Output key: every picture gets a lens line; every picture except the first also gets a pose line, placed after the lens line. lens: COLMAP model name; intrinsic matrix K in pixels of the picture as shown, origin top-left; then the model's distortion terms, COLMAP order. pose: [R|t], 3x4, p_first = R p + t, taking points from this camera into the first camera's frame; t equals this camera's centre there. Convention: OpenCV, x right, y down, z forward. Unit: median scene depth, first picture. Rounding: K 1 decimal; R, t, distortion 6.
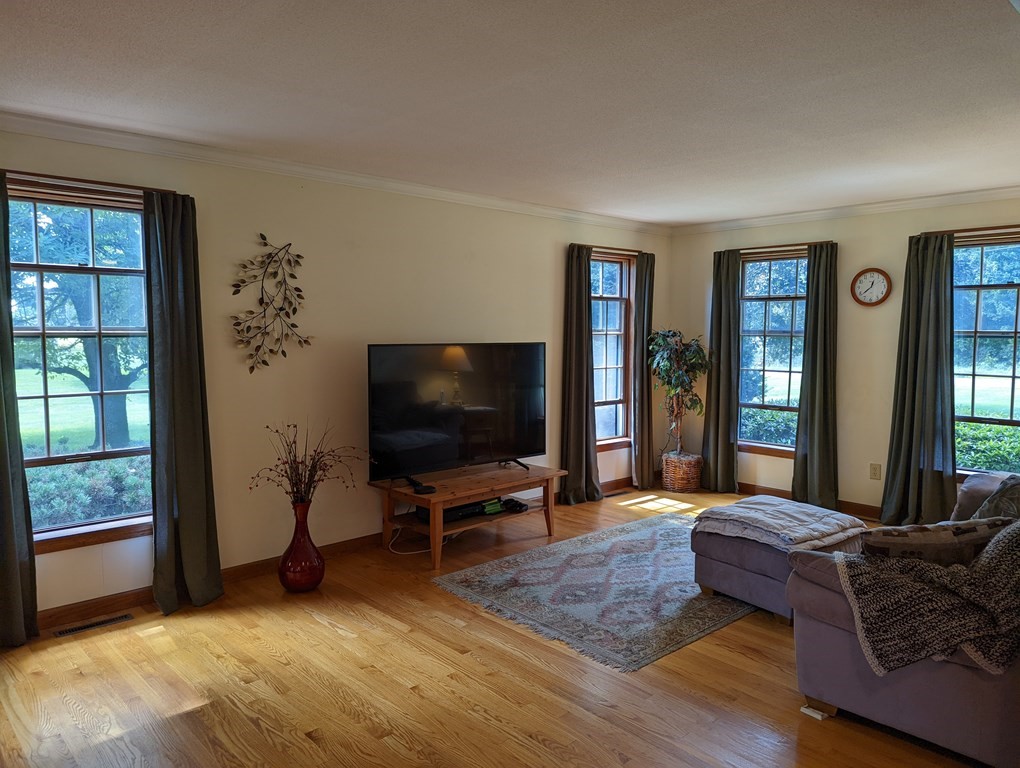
lens RADIAL K [[715.5, 0, 509.5], [0, 715.5, 379.9], [0, 0, 1]] dist [0.061415, -0.051661]
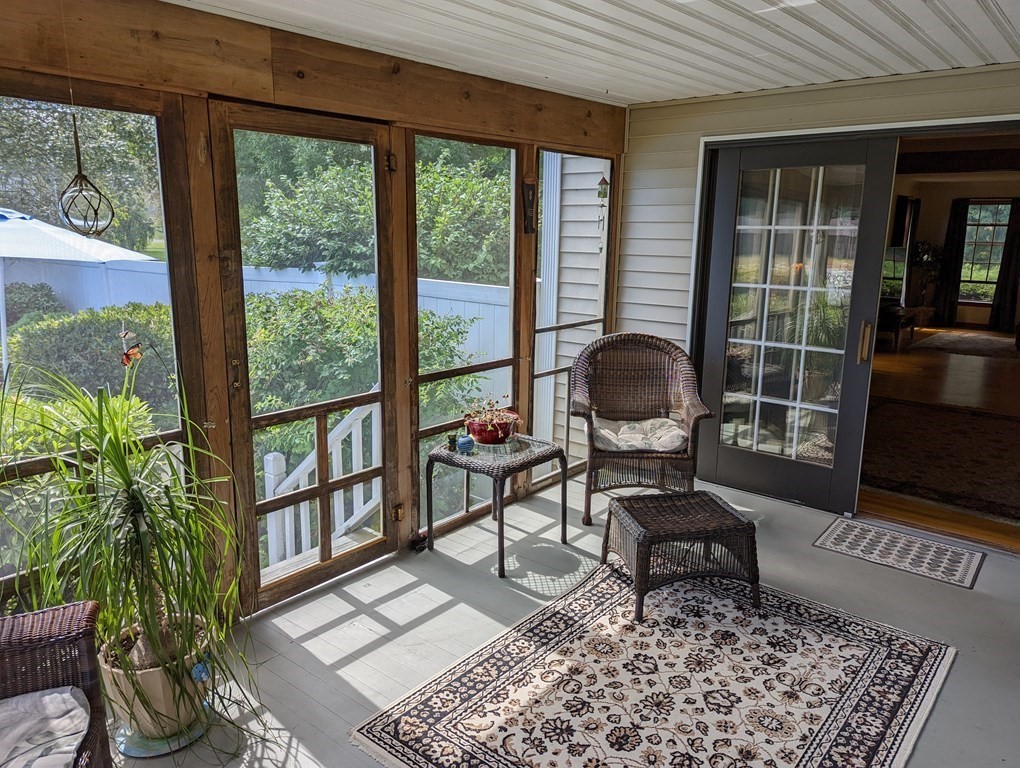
lens RADIAL K [[723.7, 0, 513.3], [0, 723.7, 378.4], [0, 0, 1]] dist [0.054794, -0.054600]
pose [[0.989275, -0.020401, 0.144633, -1.249310], [0.001166, 0.991269, 0.131847, 0.035587], [-0.146060, -0.130264, 0.980662, -0.834938]]
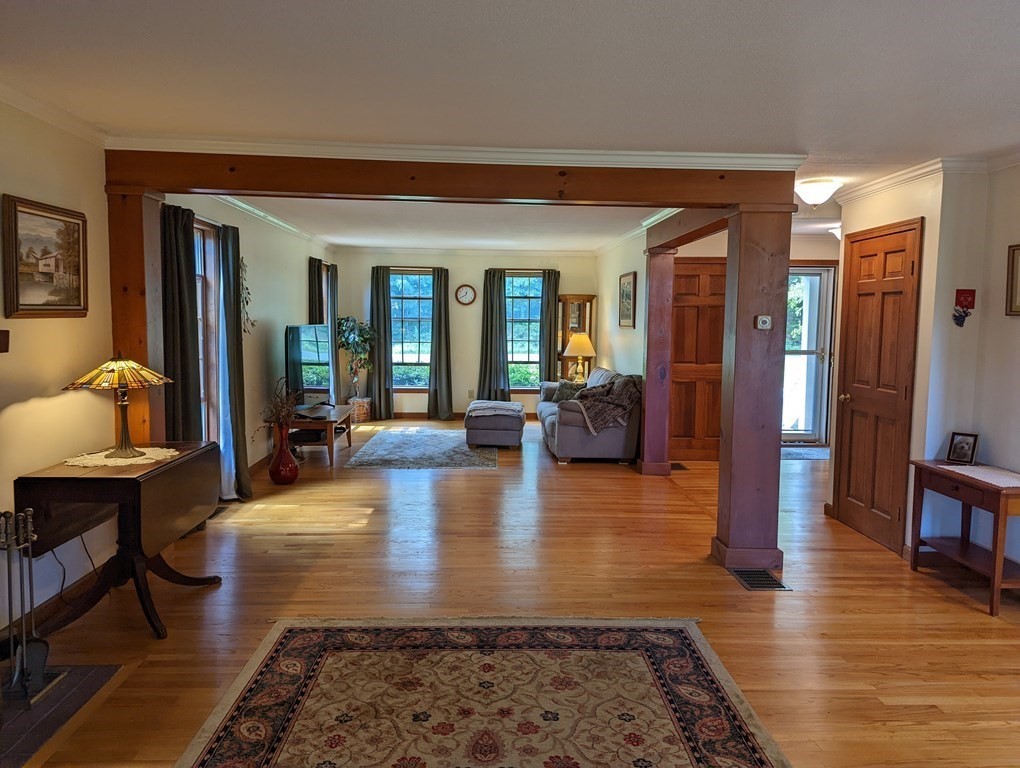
lens RADIAL K [[715.5, 0, 509.5], [0, 715.5, 379.9], [0, 0, 1]] dist [0.061415, -0.051661]
pose [[0.646607, -0.058935, 0.760543, -0.803997], [0.046345, 0.998204, 0.037950, 0.023854], [-0.761414, 0.010709, 0.648177, -0.258248]]
